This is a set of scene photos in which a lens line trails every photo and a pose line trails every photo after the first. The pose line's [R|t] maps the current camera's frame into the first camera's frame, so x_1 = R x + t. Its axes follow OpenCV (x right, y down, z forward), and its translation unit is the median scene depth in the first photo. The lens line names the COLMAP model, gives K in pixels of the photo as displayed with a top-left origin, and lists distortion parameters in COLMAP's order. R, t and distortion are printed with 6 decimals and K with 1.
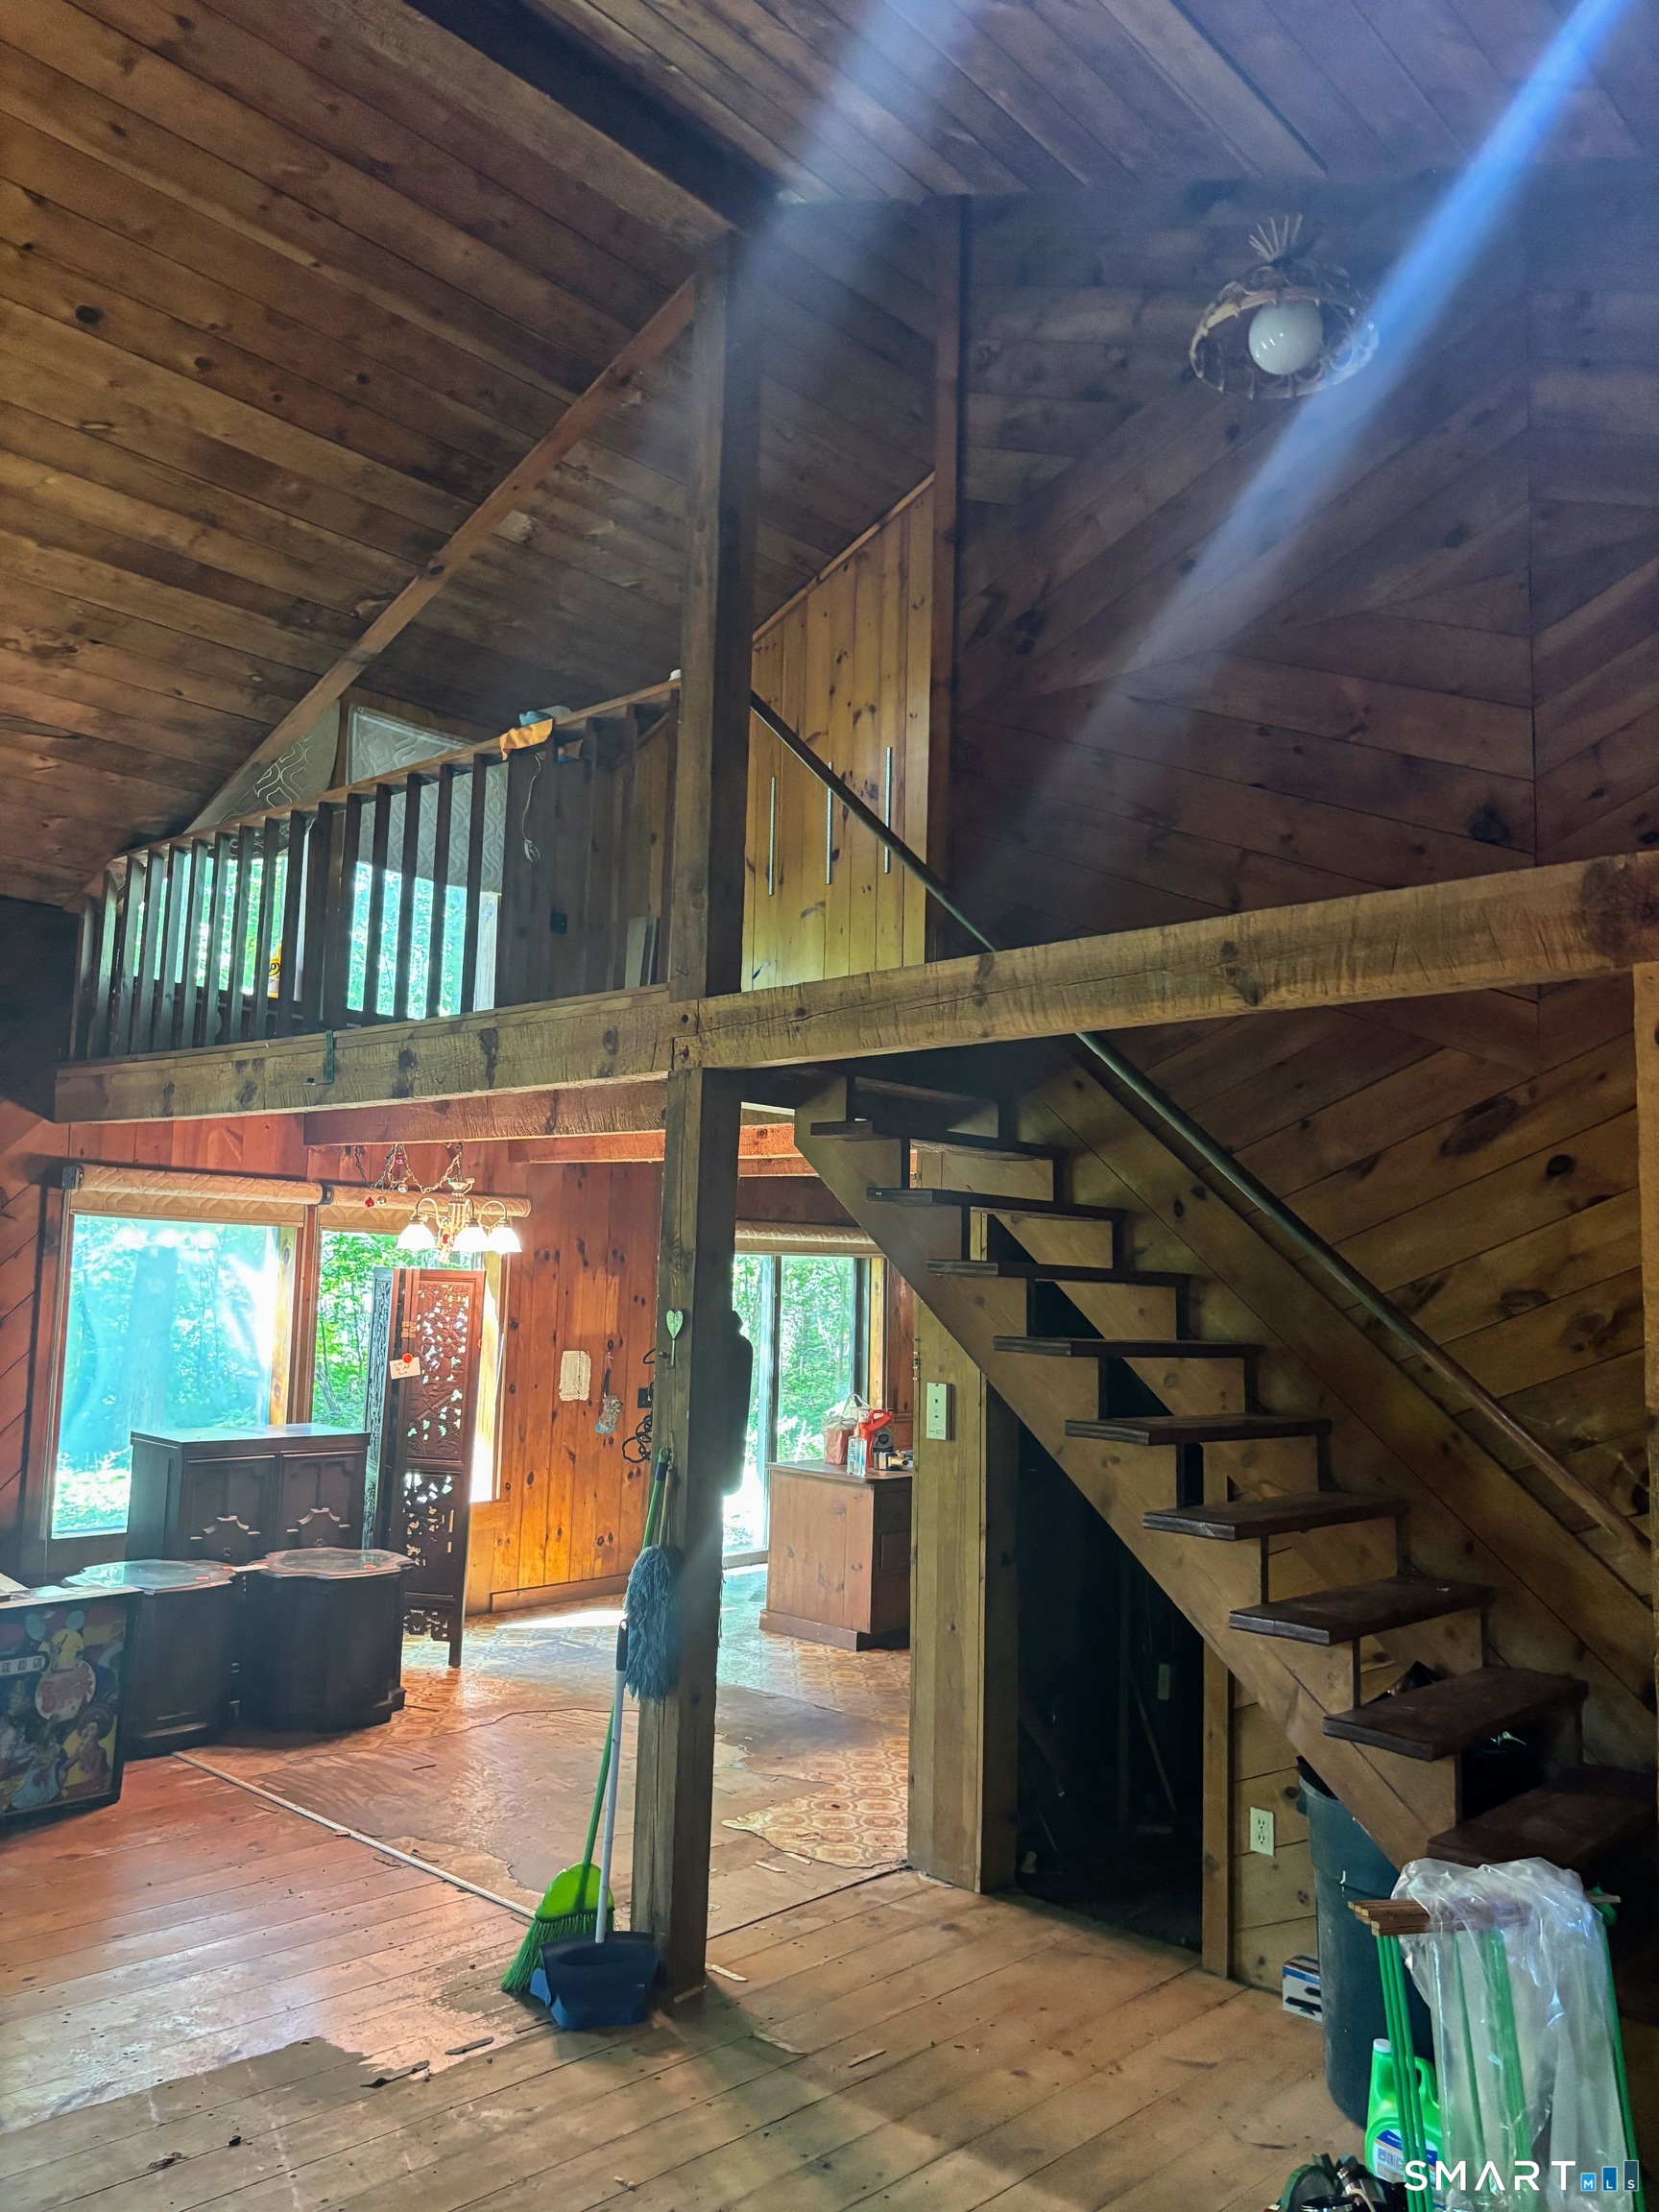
lens RADIAL K [[1664.6, 0, 838.1], [0, 1664.6, 1105.7], [0, 0, 1]] dist [0.042664, -0.055972]
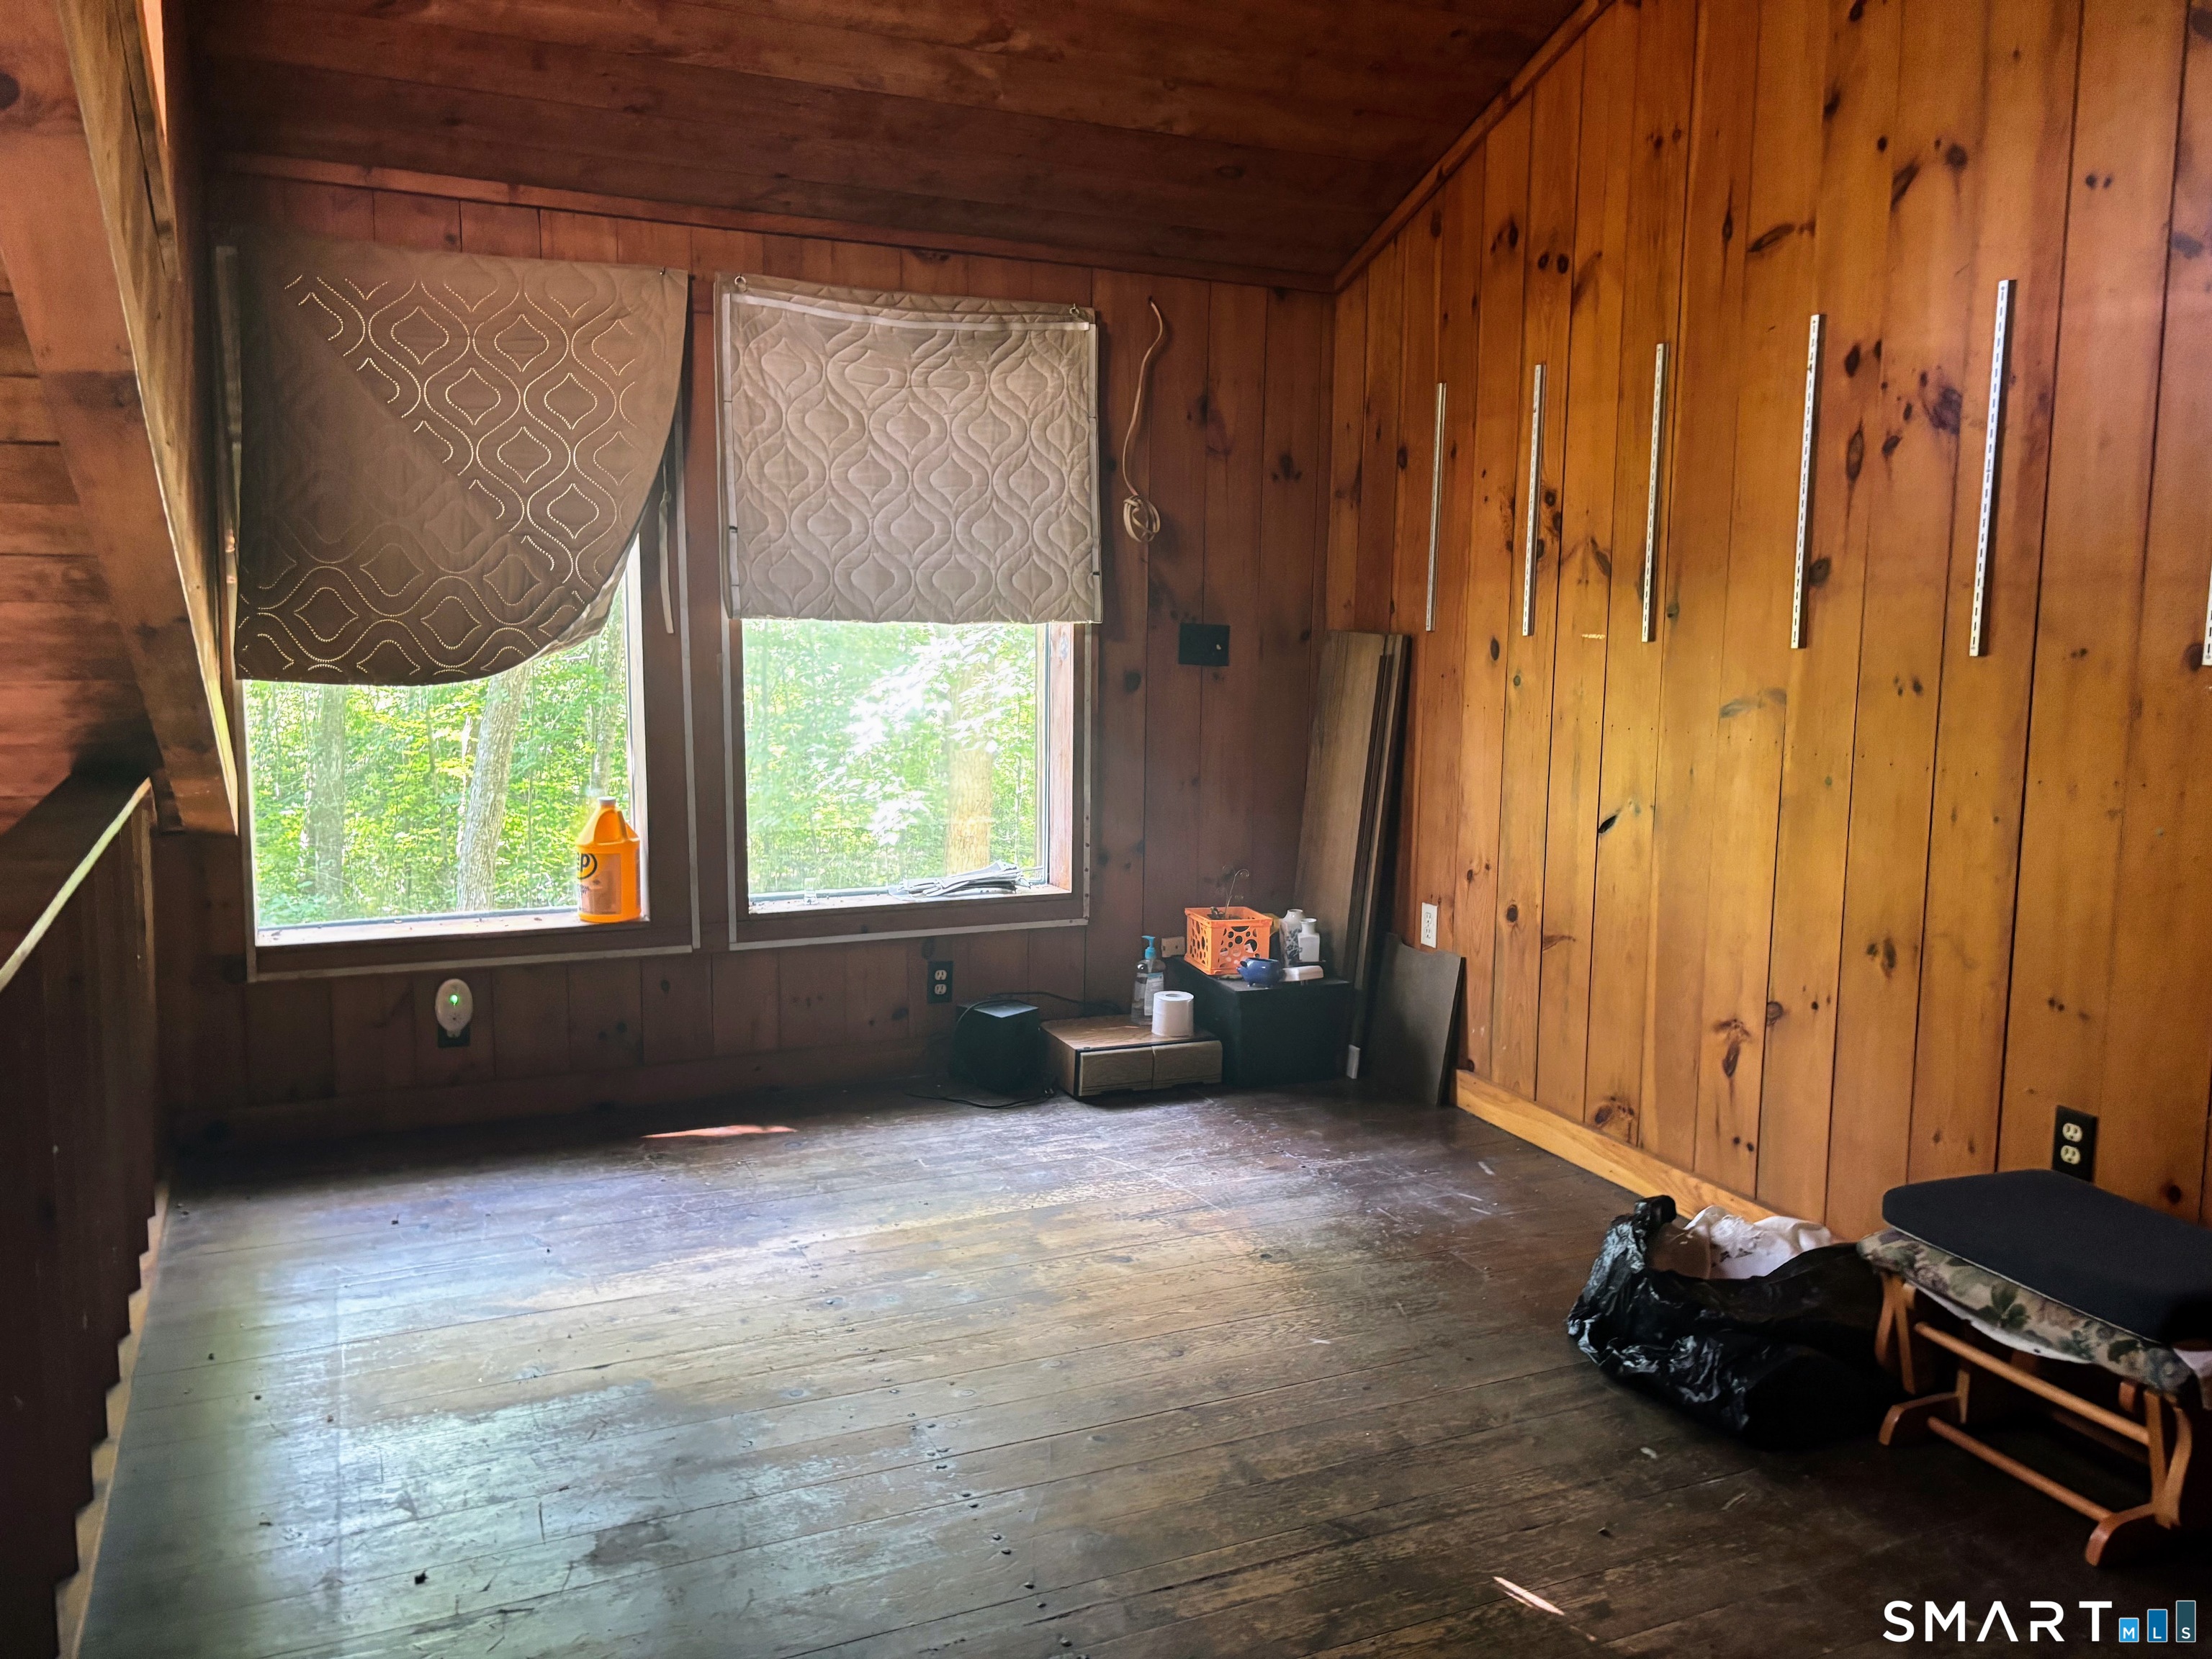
lens RADIAL K [[1664.6, 0, 1093.3], [0, 1664.6, 829.9], [0, 0, 1]] dist [0.042664, -0.055972]
pose [[0.922960, 0.039578, -0.382855, -0.006203], [0.044806, 0.976888, 0.209002, -0.180146], [0.382279, -0.210054, 0.899856, 0.580362]]
